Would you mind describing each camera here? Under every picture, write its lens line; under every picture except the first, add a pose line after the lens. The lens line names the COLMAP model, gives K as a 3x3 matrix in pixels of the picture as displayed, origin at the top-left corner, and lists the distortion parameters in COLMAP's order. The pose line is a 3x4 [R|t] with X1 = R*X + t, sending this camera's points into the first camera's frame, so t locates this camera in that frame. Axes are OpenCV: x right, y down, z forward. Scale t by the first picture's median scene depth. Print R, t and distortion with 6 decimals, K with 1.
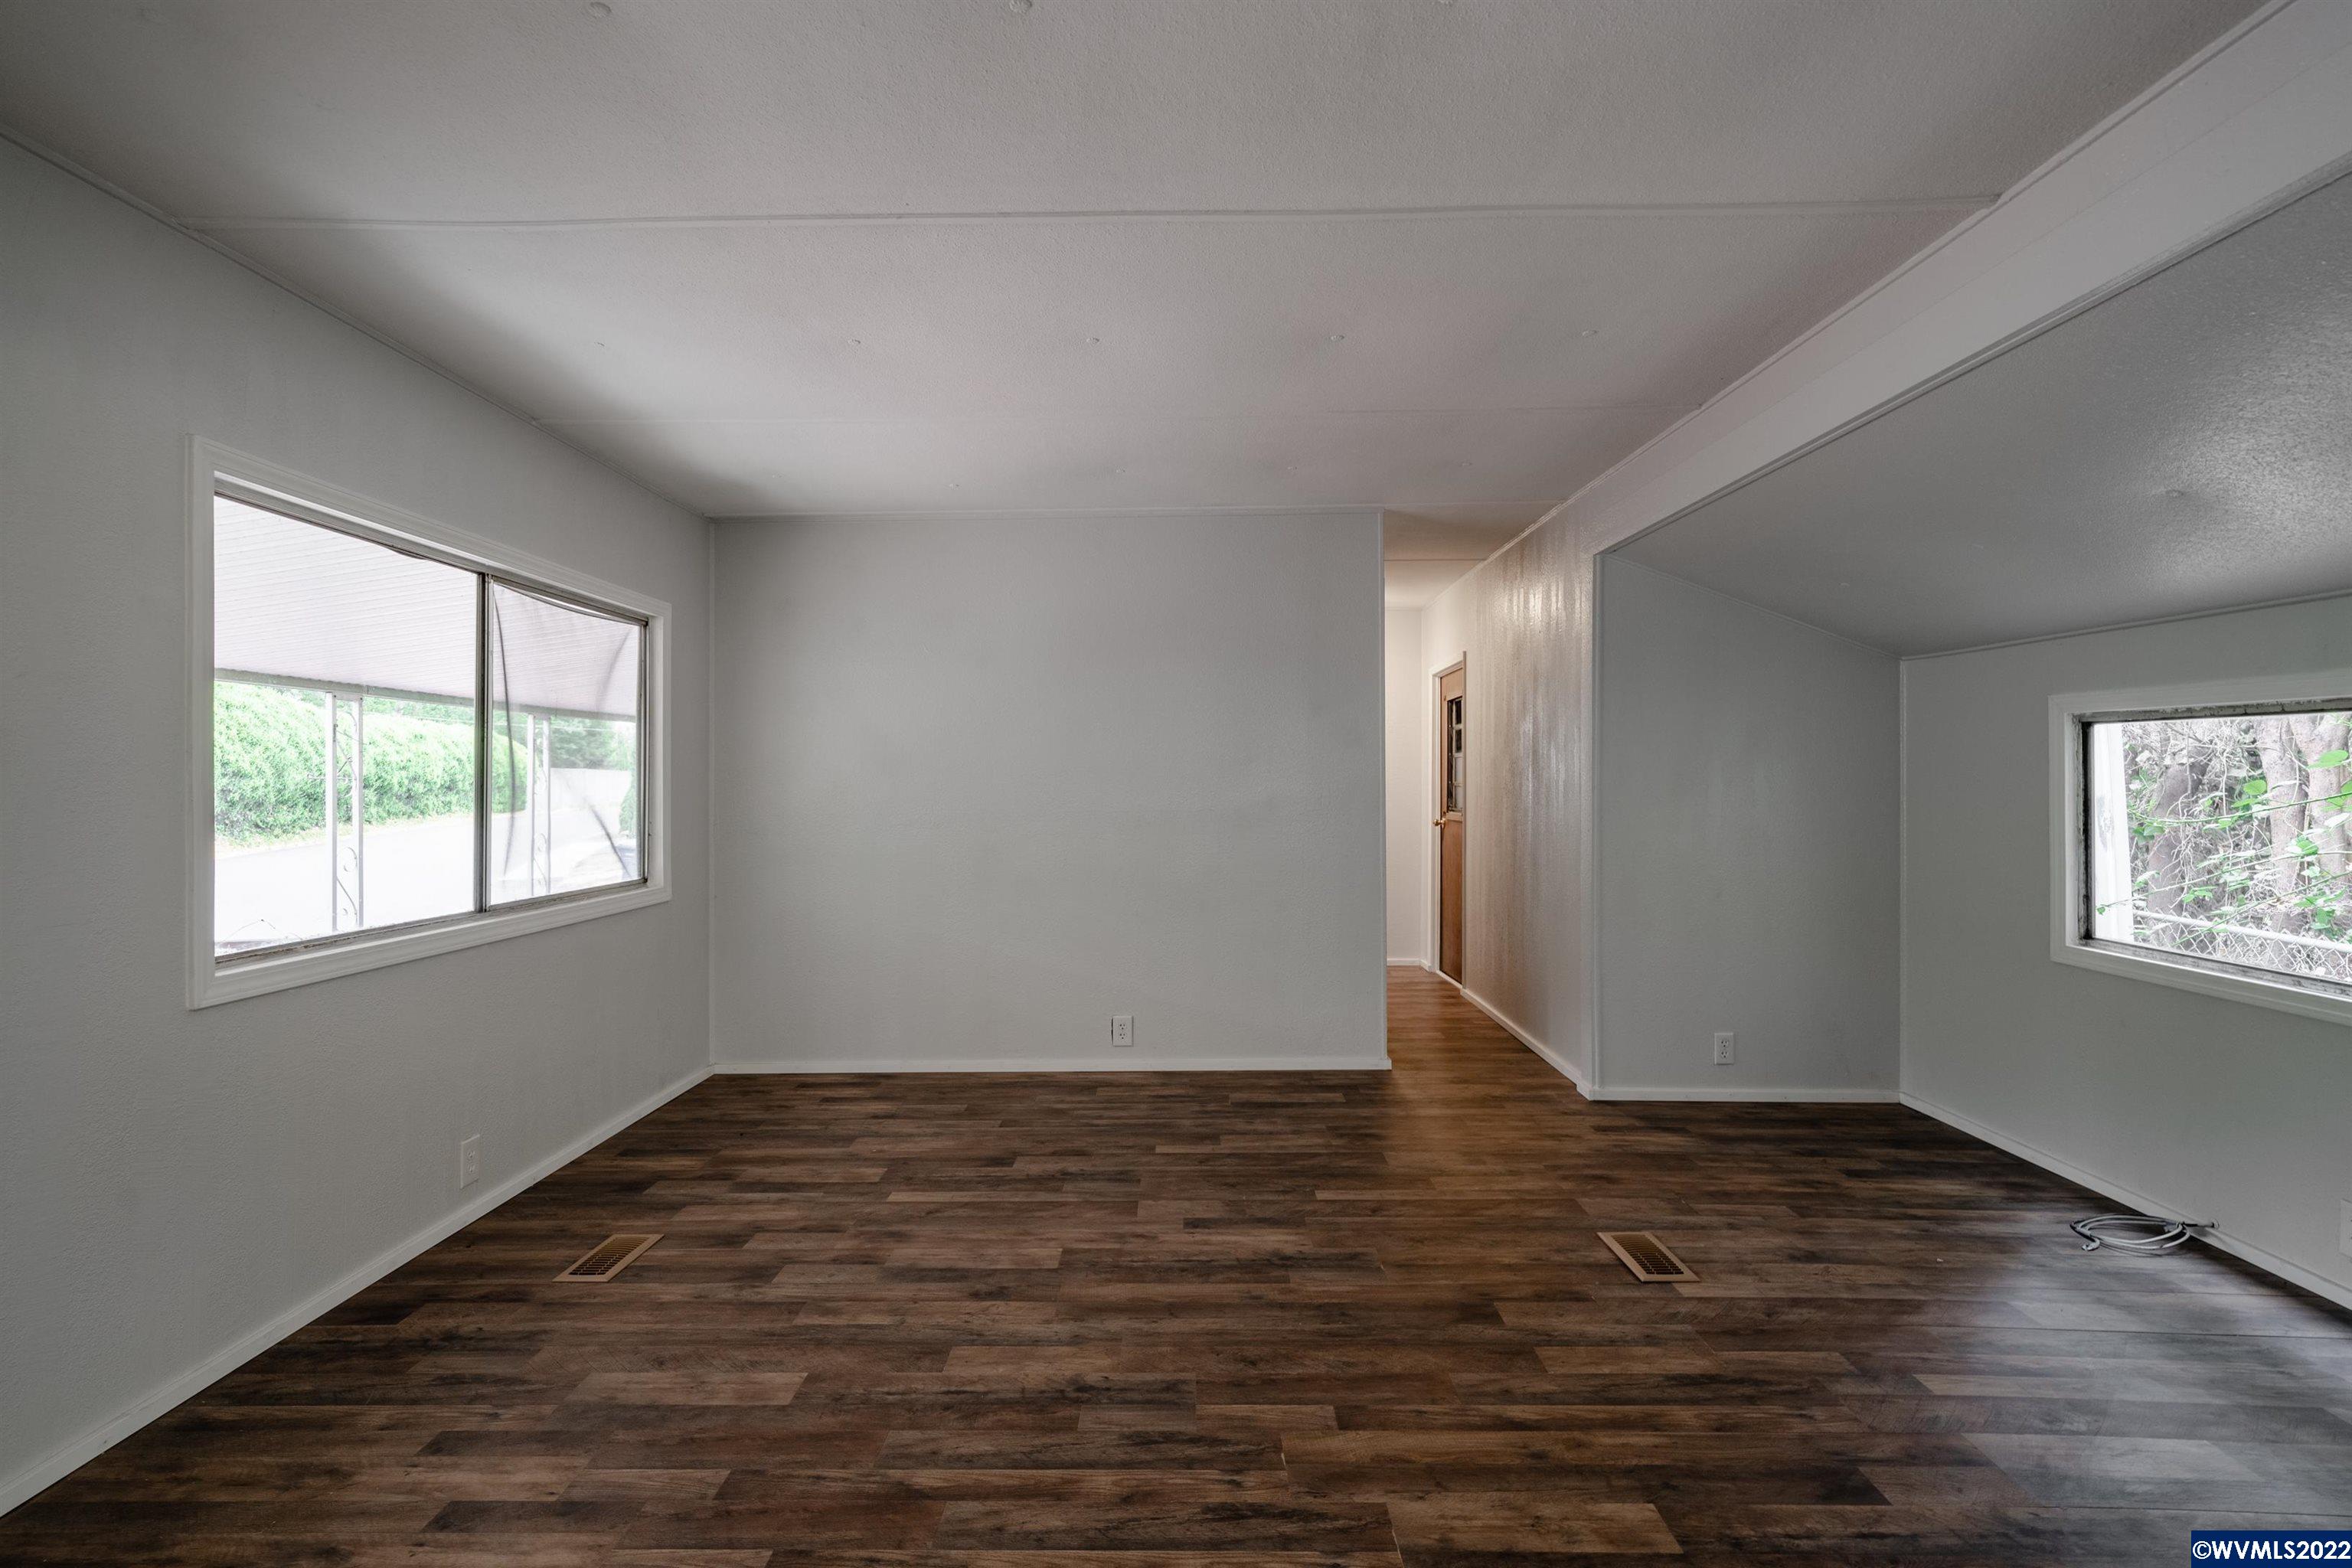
lens RADIAL K [[1146.1, 0, 1162.7], [0, 1146.1, 769.7], [0, 0, 1]] dist [0.001529, -0.000353]
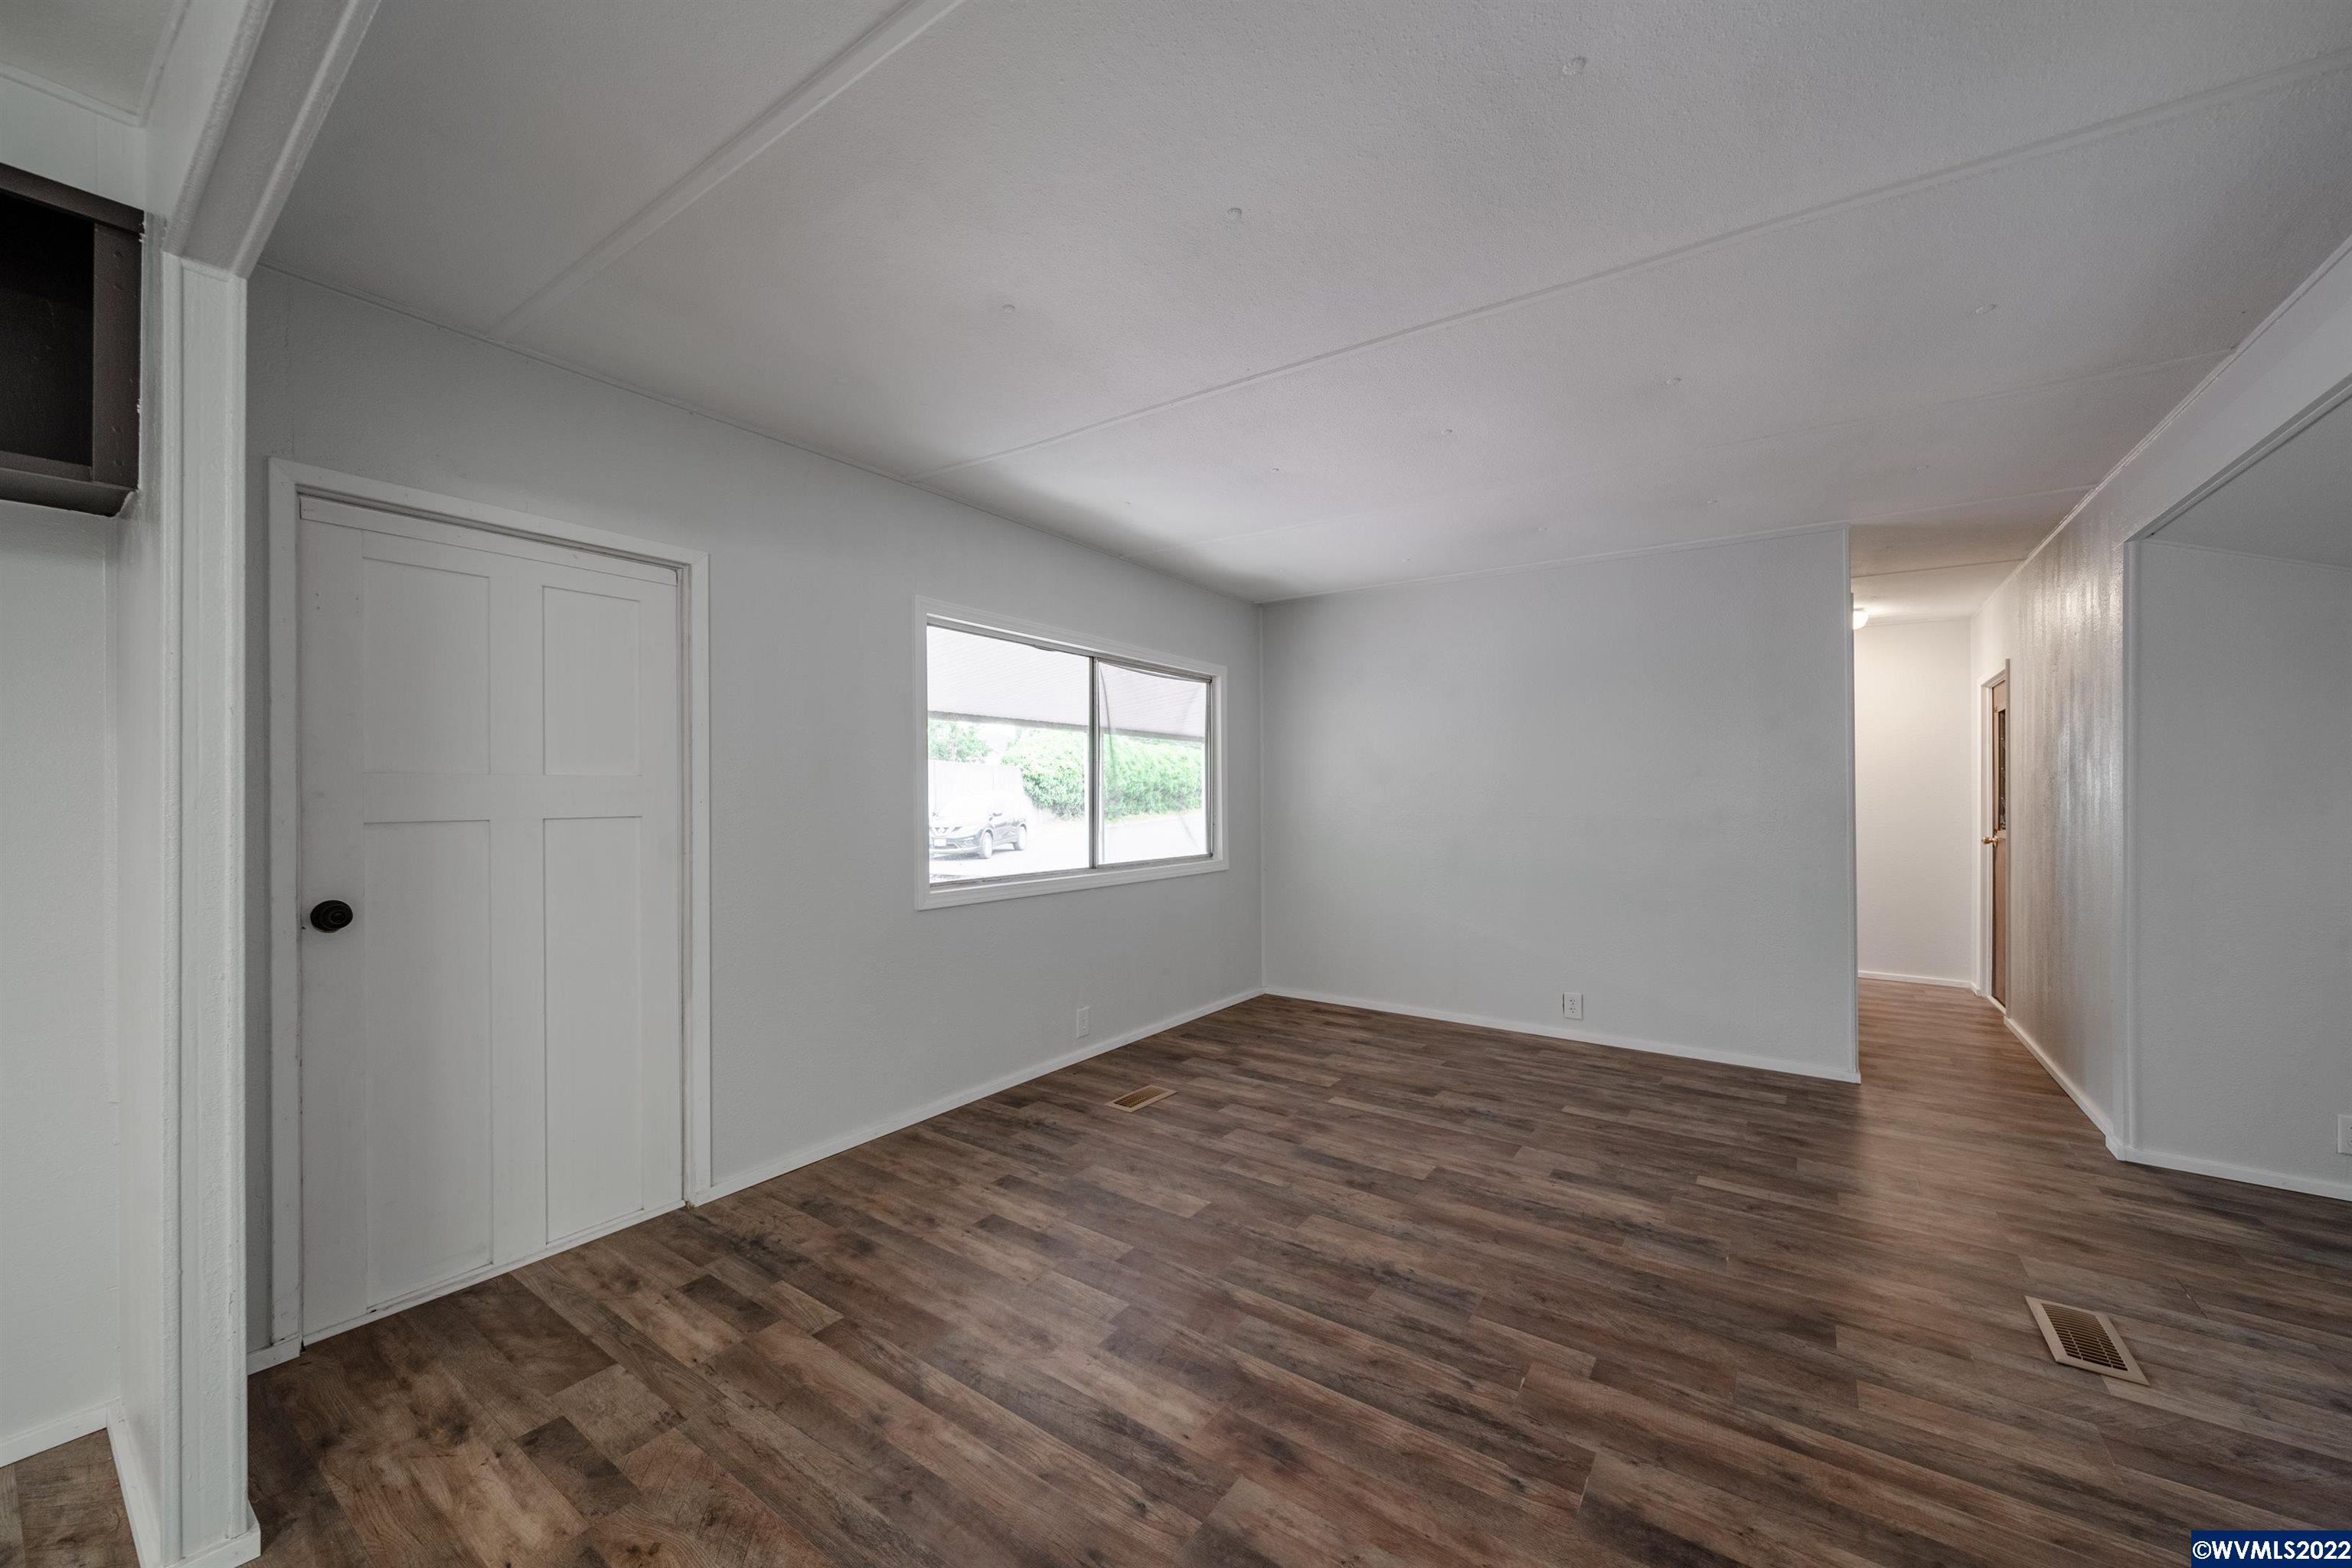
lens RADIAL K [[879.7, 0, 1181.9], [0, 879.7, 786.4], [0, 0, 1]] dist [-0.004739, 0.000283]
pose [[0.831229, 0.009988, -0.555840, 0.220074], [-0.006362, 0.999944, 0.008455, -0.001427], [0.555894, -0.003492, 0.831246, 0.058243]]
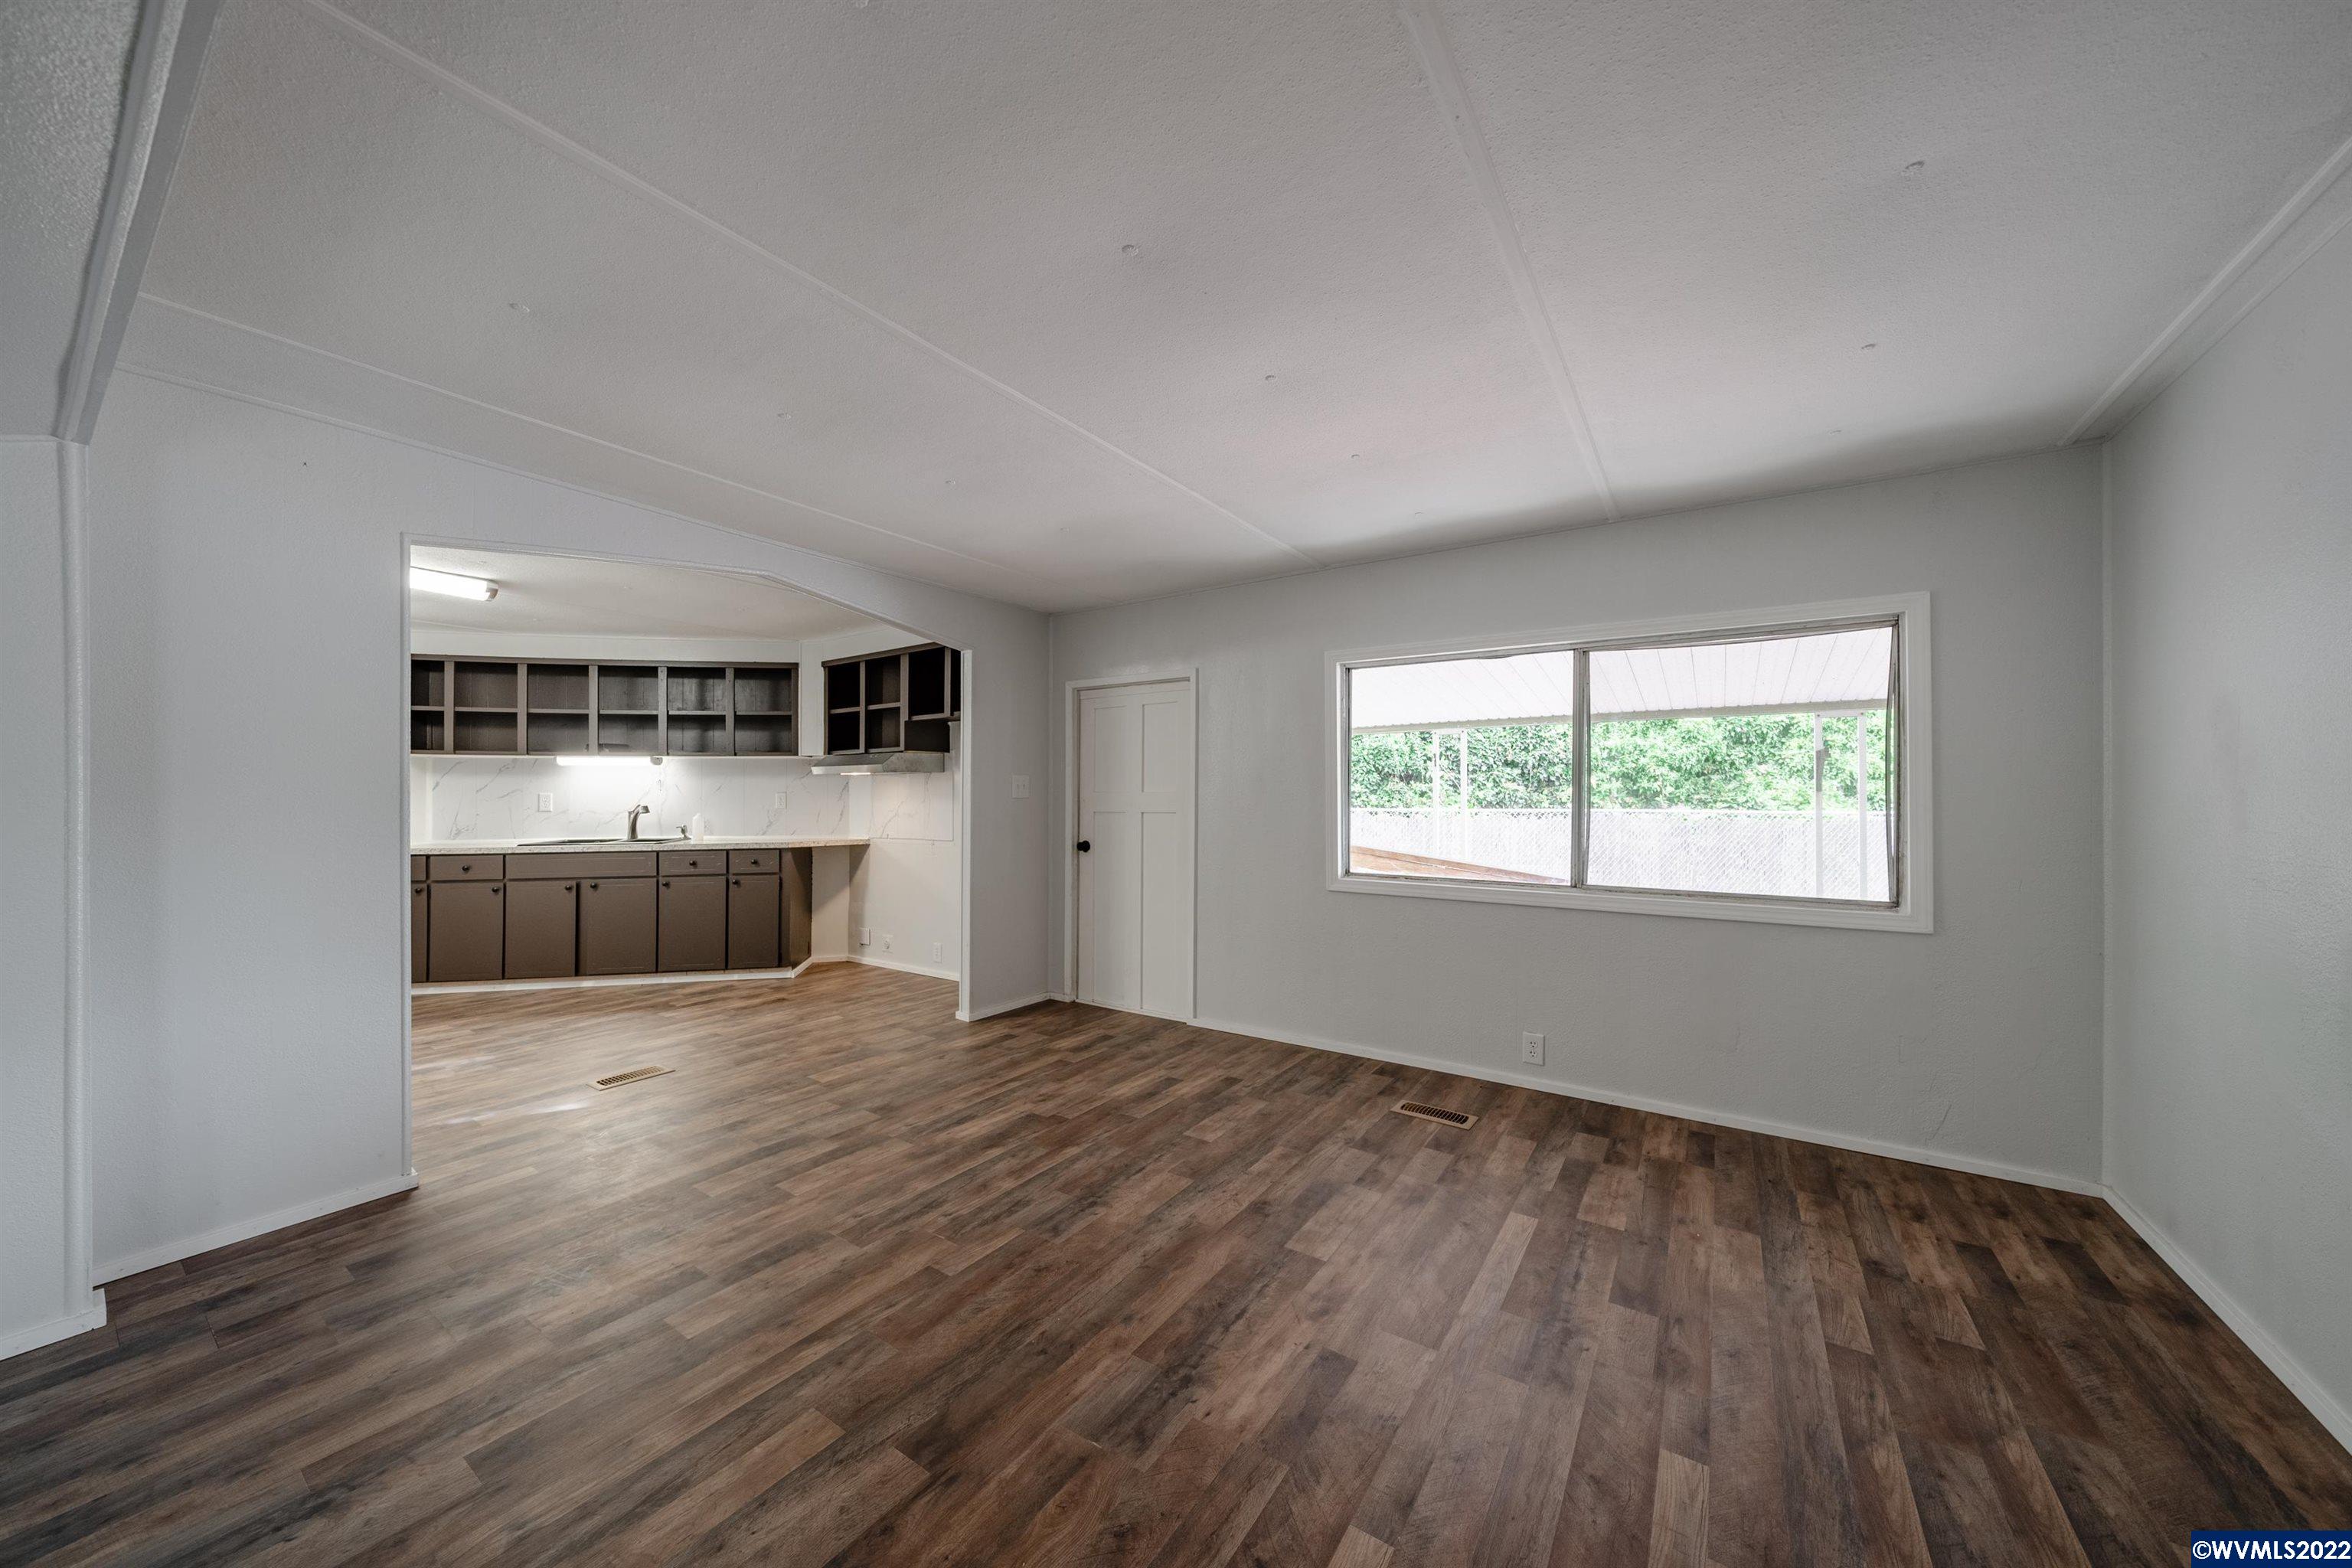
lens RADIAL K [[814.0, 0, 1170.5], [0, 814.0, 793.7], [0, 0, 1]] dist [-0.005612, -0.000225]
pose [[-0.546085, 0.002344, -0.837726, 0.614369], [0.009982, 0.999943, -0.003709, 0.008842], [0.837670, -0.010387, -0.546078, 1.345919]]
